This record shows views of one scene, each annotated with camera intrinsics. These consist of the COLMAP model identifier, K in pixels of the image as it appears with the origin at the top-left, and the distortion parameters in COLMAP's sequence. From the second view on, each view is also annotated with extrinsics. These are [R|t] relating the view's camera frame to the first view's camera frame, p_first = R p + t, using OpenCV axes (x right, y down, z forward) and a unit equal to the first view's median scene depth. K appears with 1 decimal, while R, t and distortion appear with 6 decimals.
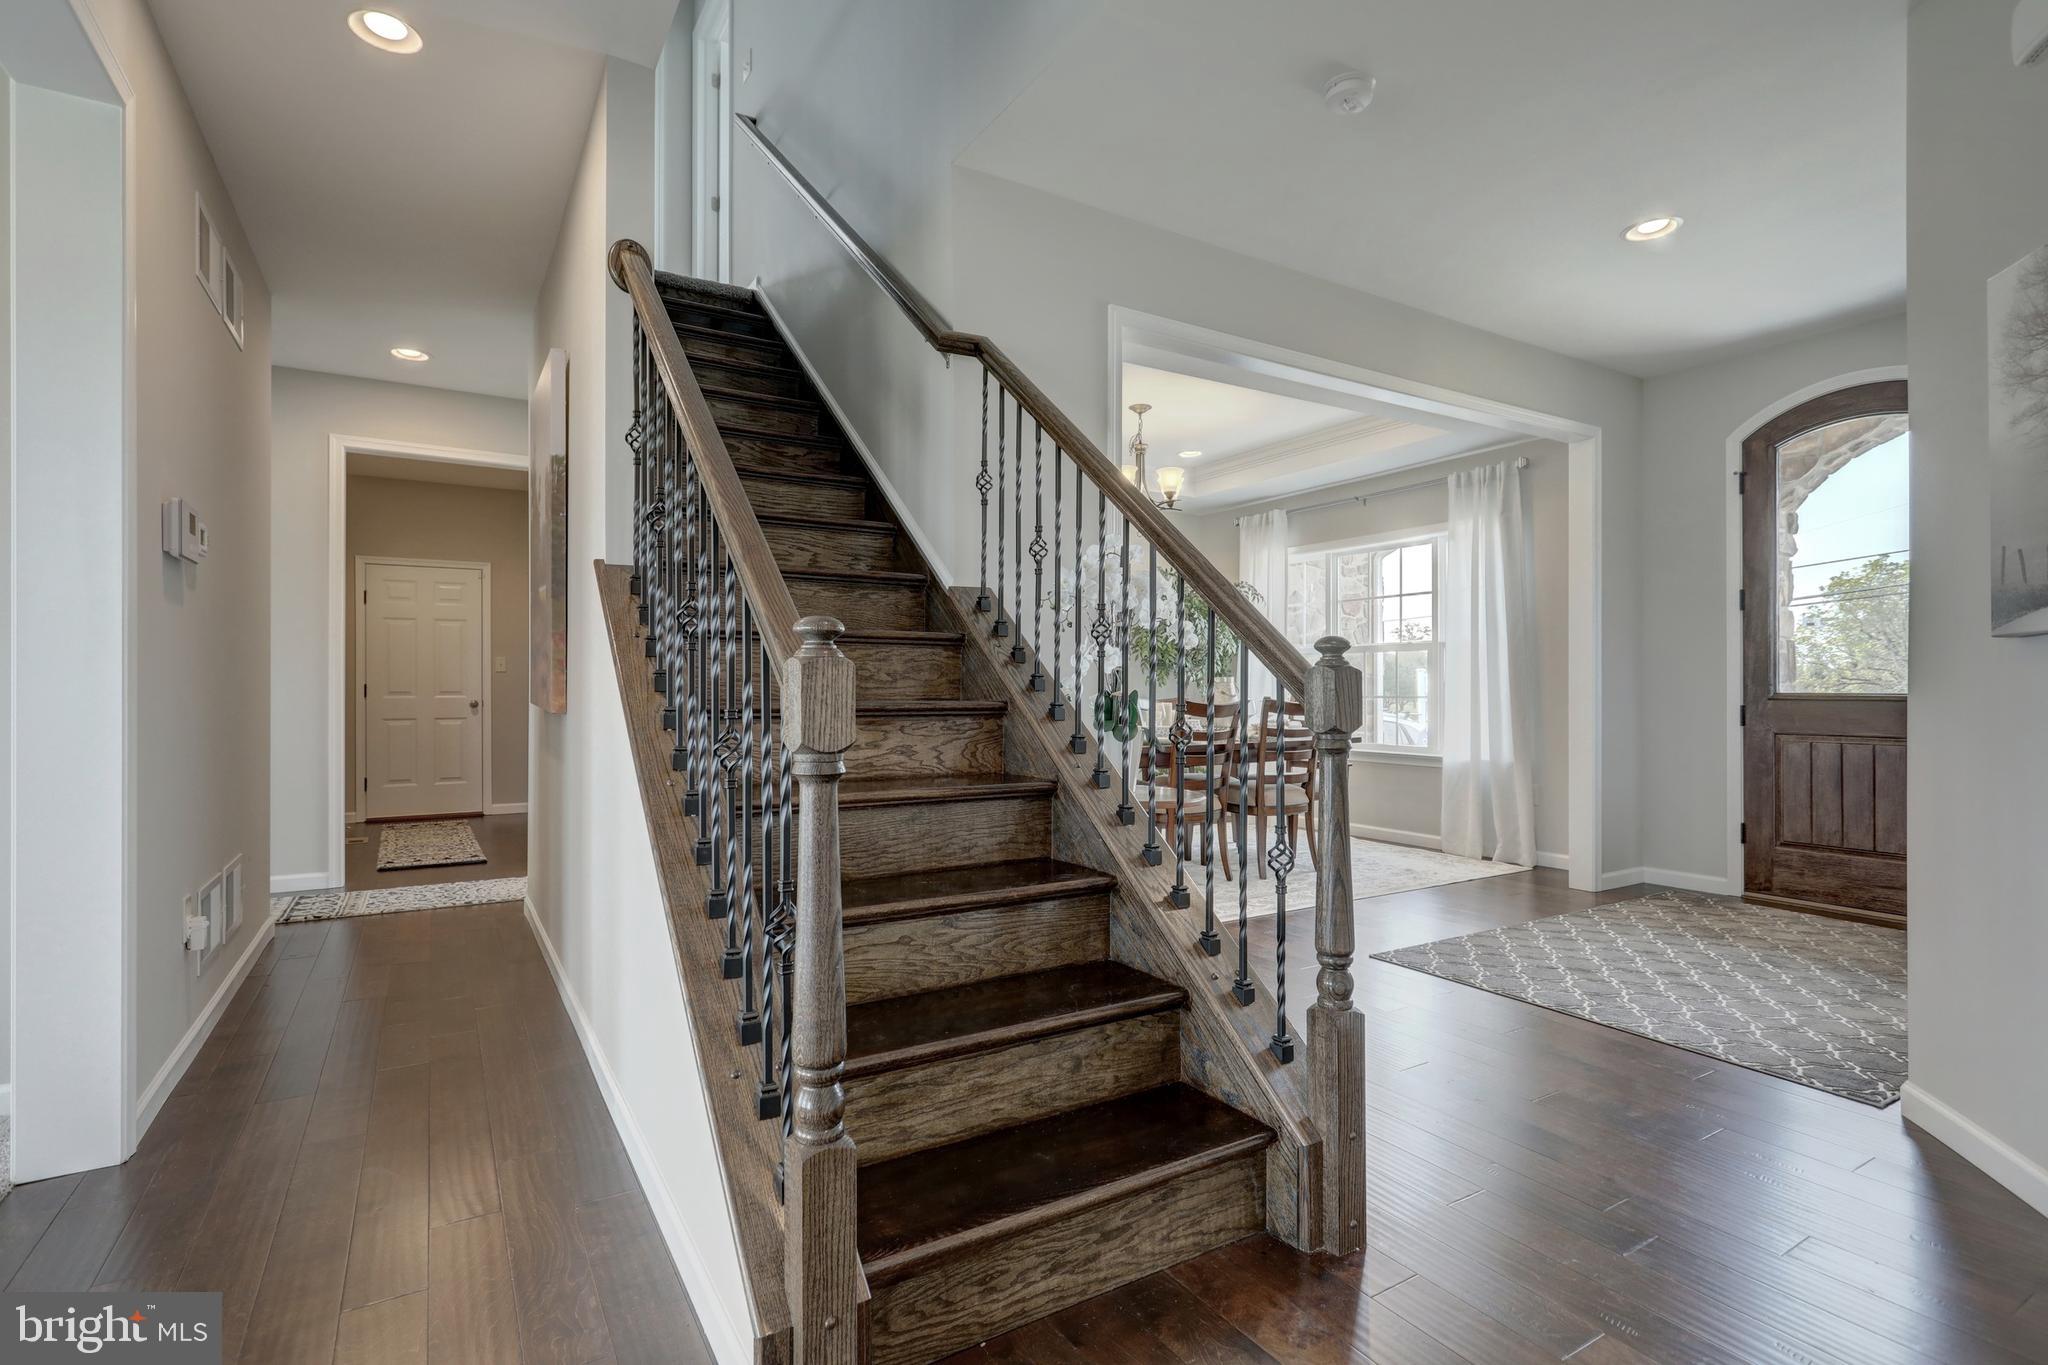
lens RADIAL K [[967.9, 0, 1011.7], [0, 967.9, 689.6], [0, 0, 1]] dist [-0.002918, 0.001449]
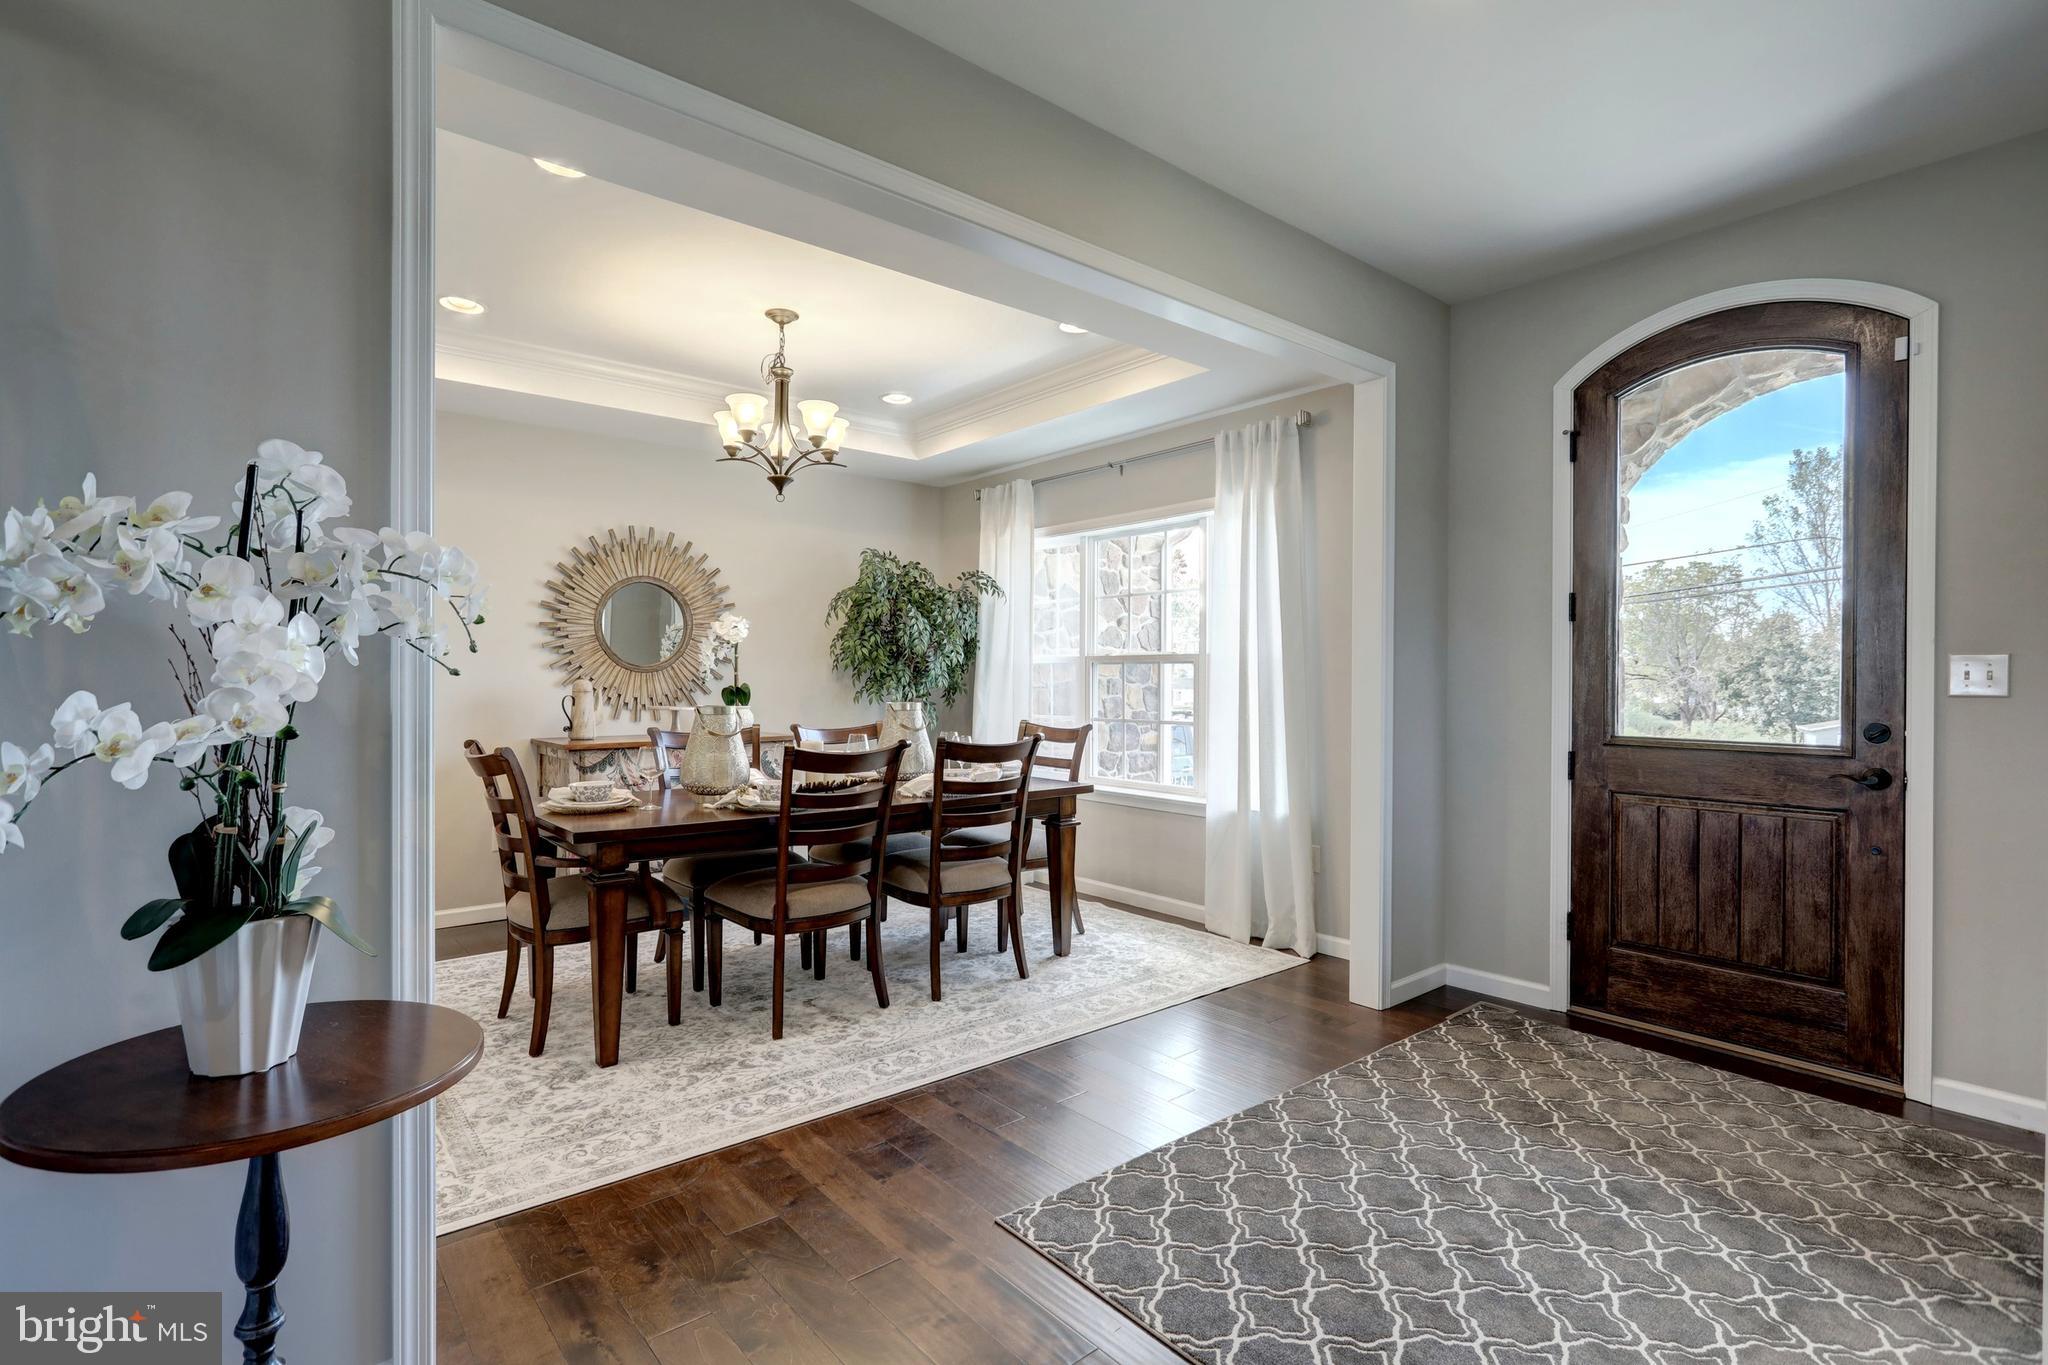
lens RADIAL K [[967.9, 0, 1014.0], [0, 967.9, 688.5], [0, 0, 1]] dist [-0.002918, 0.001449]
pose [[0.988983, 0.002820, 0.148001, 0.226890], [-0.004327, 0.999942, 0.009862, -0.036051], [-0.147965, -0.010394, 0.988938, 0.333299]]
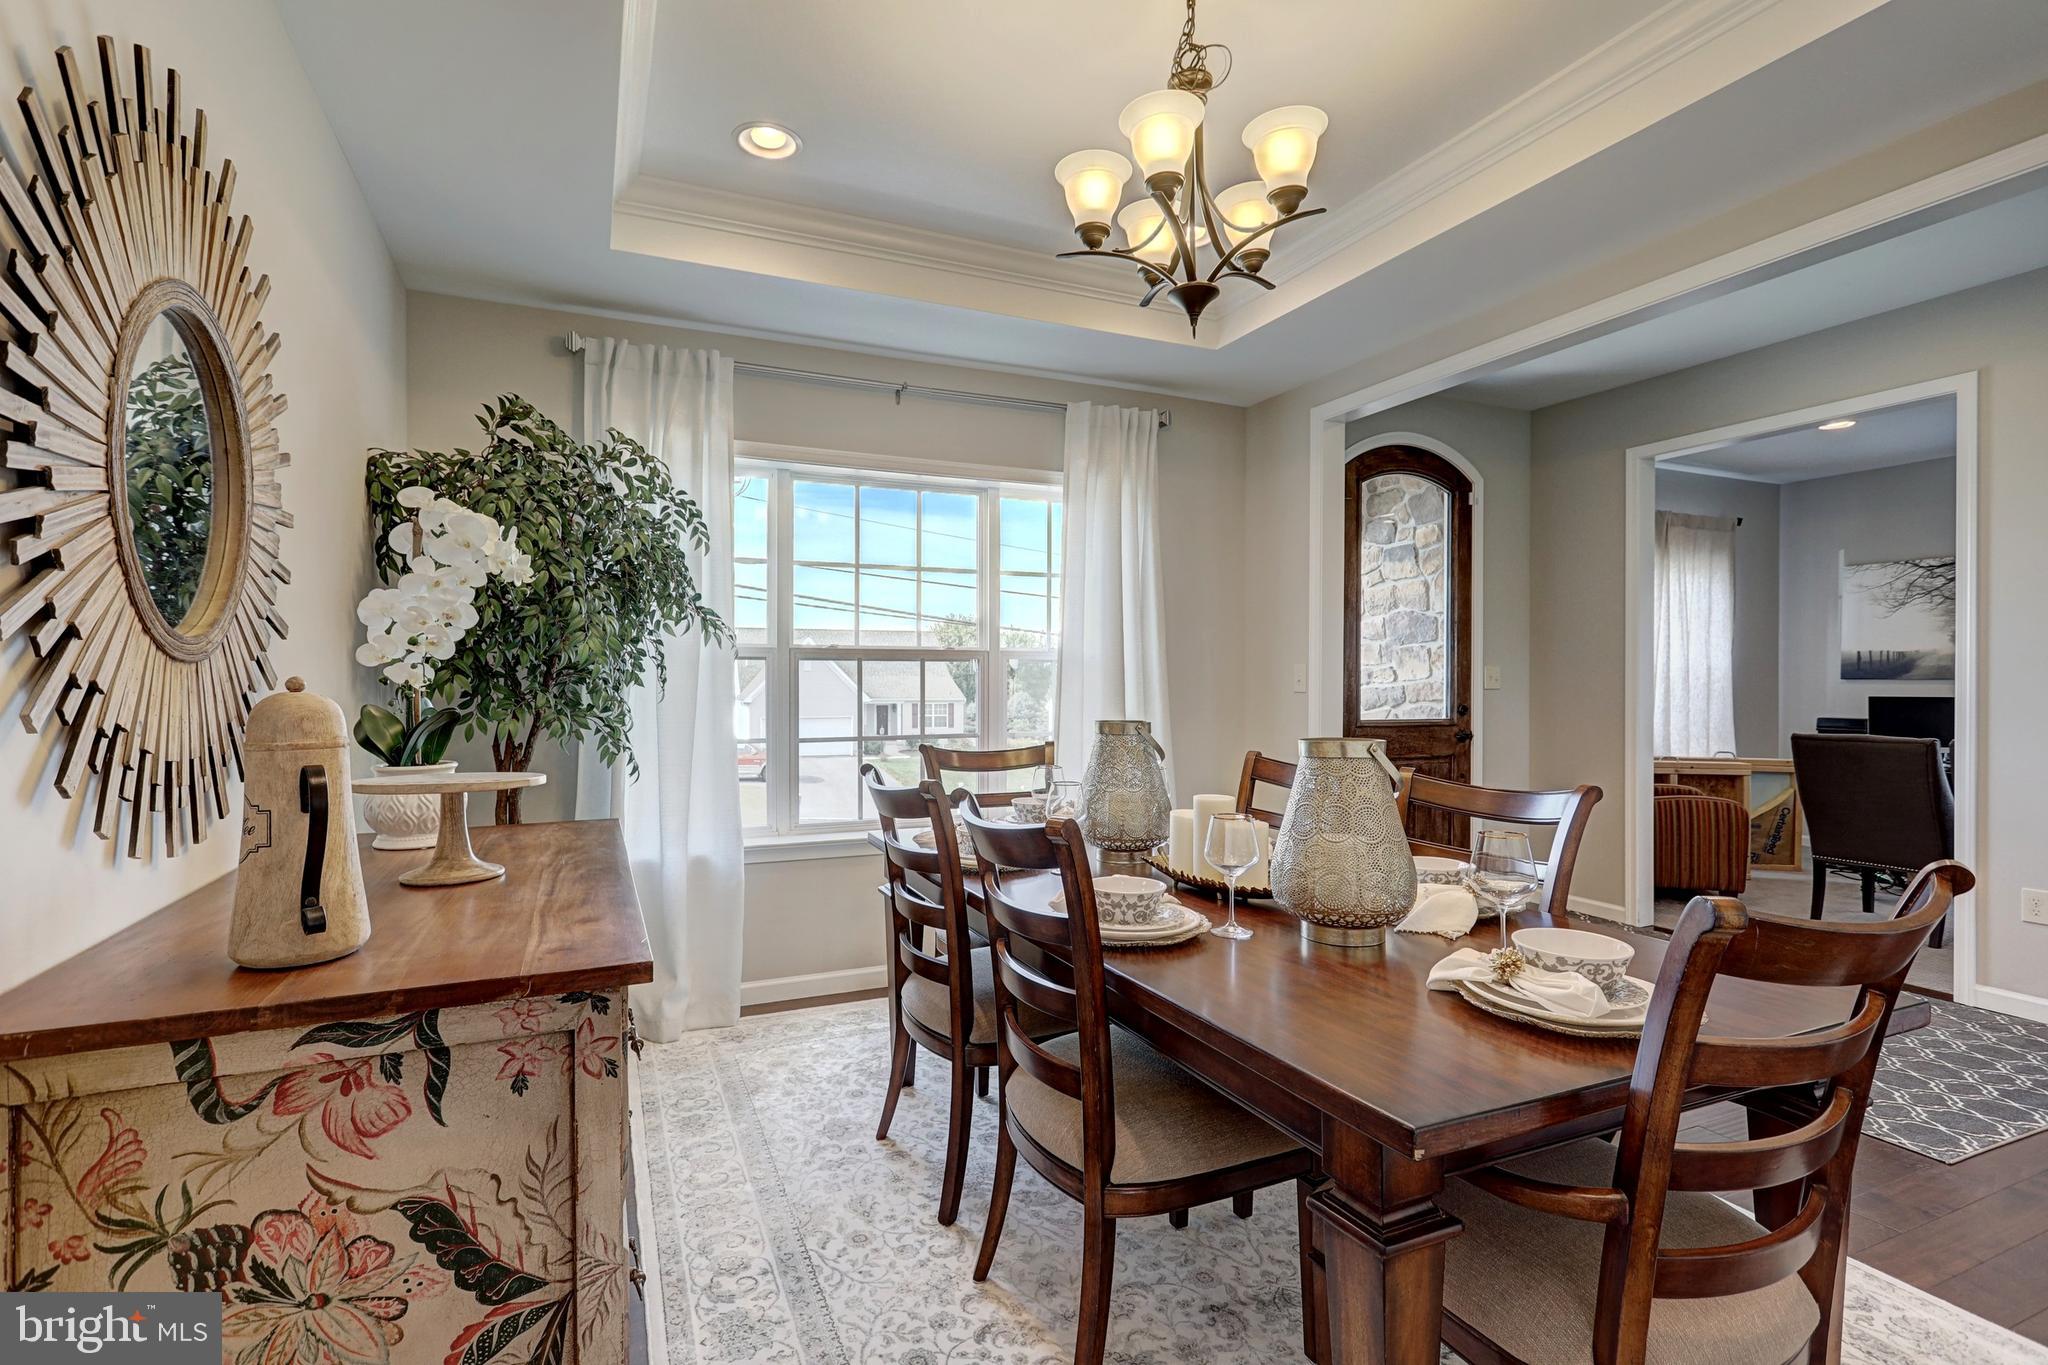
lens RADIAL K [[967.9, 0, 1019.7], [0, 967.9, 683.0], [0, 0, 1]] dist [-0.002918, 0.001449]
pose [[0.118183, -0.000172, 0.992992, -0.267637], [-0.000182, 1.000000, 0.000195, -0.034892], [-0.992992, -0.000204, 0.118183, 1.189425]]
